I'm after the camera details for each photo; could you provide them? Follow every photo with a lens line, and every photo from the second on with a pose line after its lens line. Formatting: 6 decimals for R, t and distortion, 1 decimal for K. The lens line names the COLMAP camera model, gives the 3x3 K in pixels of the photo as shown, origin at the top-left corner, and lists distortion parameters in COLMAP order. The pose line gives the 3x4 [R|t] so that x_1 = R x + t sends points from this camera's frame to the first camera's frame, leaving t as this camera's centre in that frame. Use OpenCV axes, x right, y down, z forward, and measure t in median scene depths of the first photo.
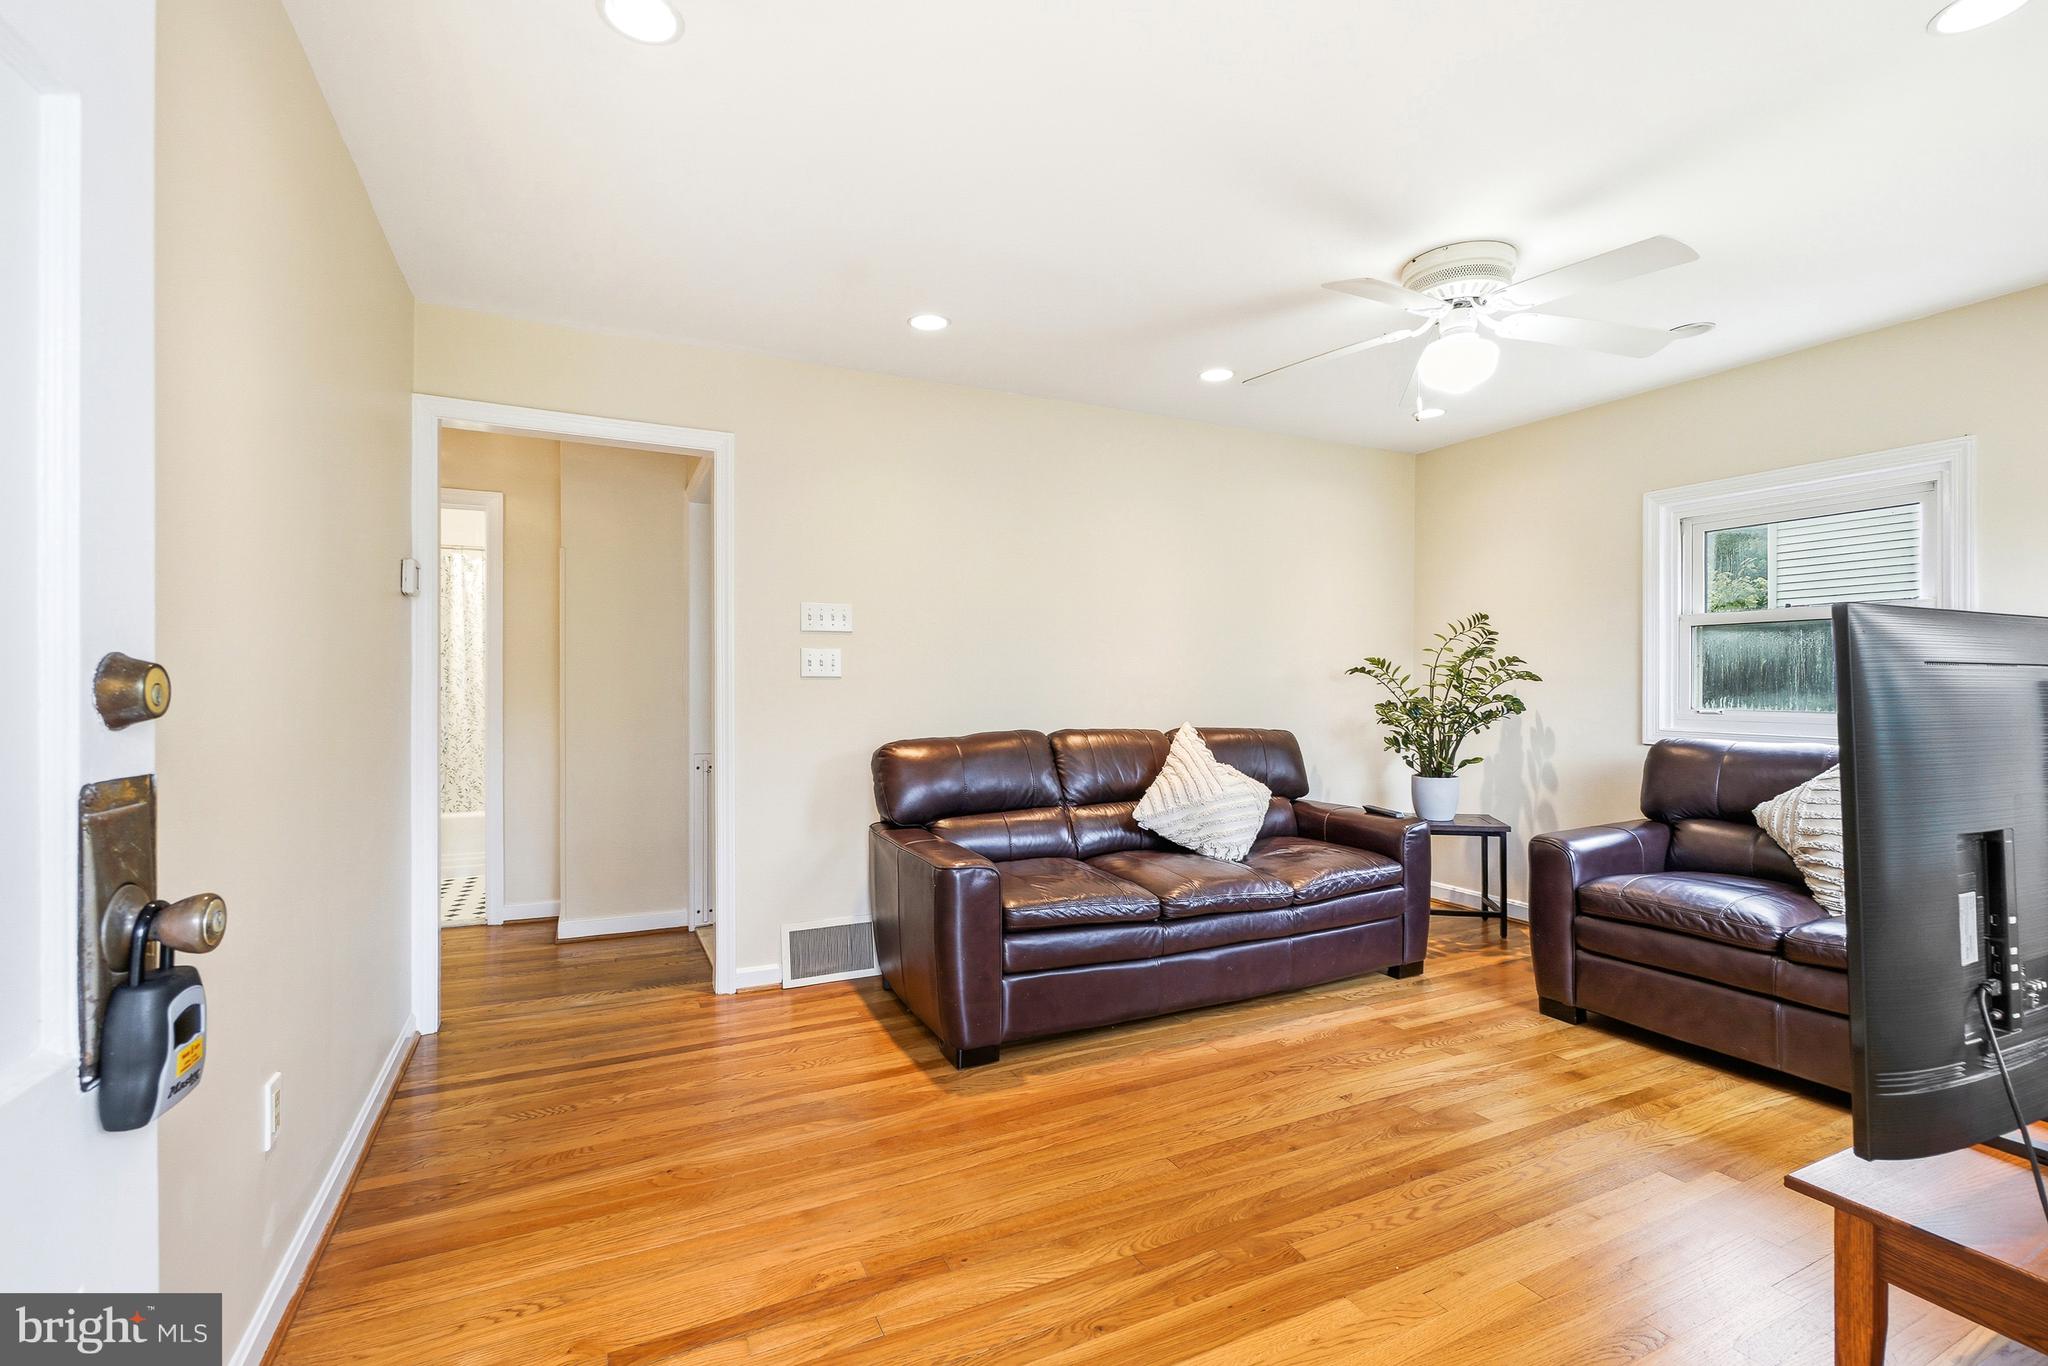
lens RADIAL K [[924.7, 0, 1015.7], [0, 924.7, 683.7], [0, 0, 1]] dist [-0.002385, -0.000311]
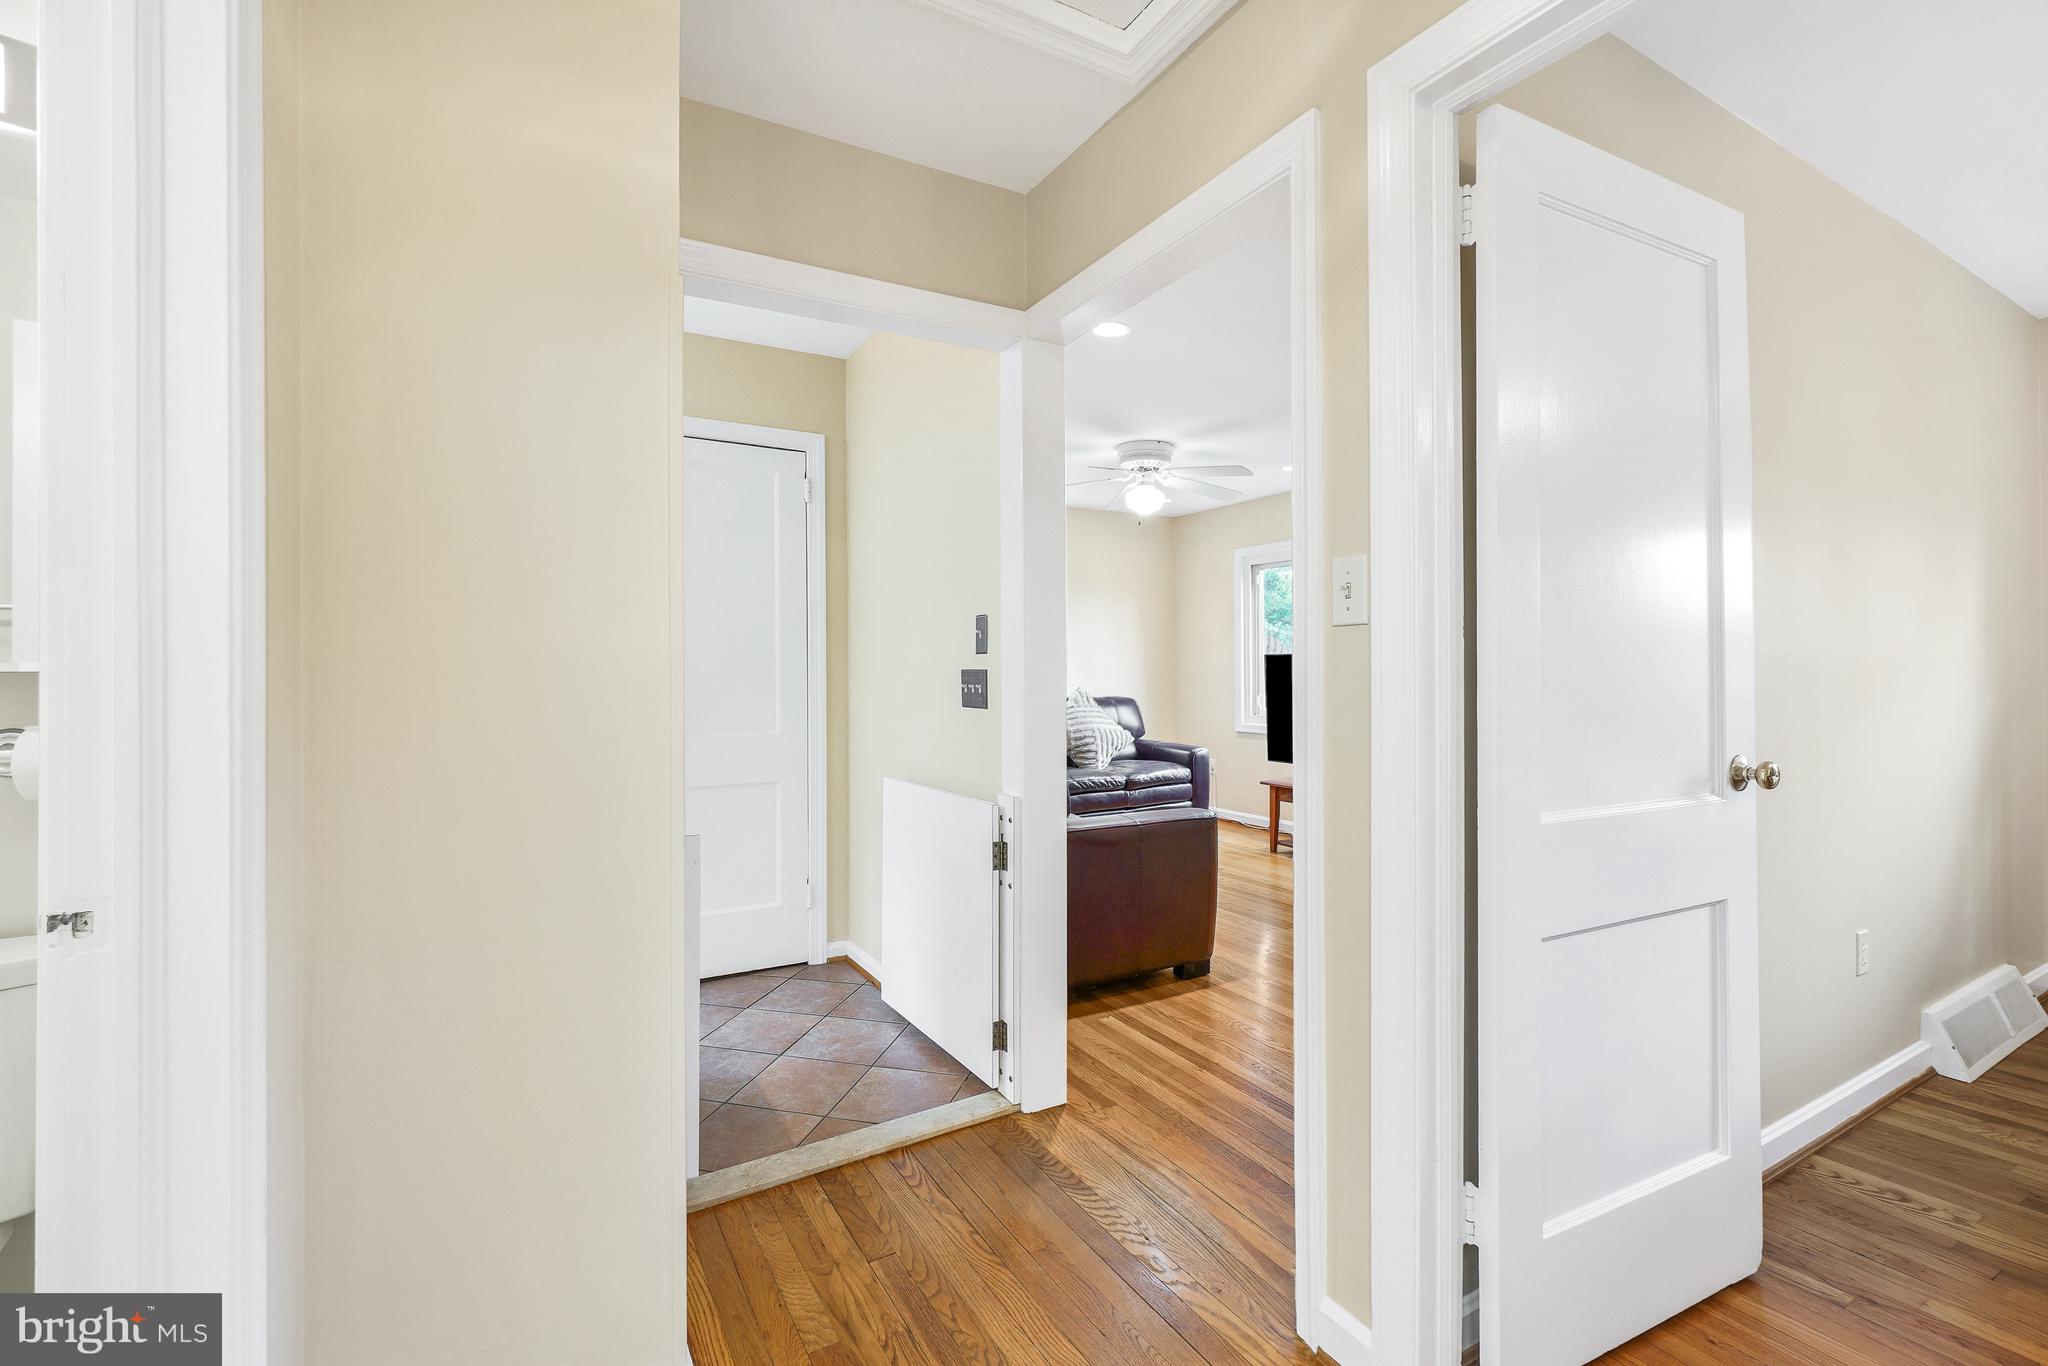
lens RADIAL K [[891.4, 0, 1018.5], [0, 891.4, 666.6], [0, 0, 1]] dist [-0.000252, -0.000408]
pose [[-0.077997, -0.002076, 0.996951, -1.430128], [0.002406, 0.999995, 0.002270, -0.014317], [-0.996951, 0.002576, -0.077992, 1.526681]]
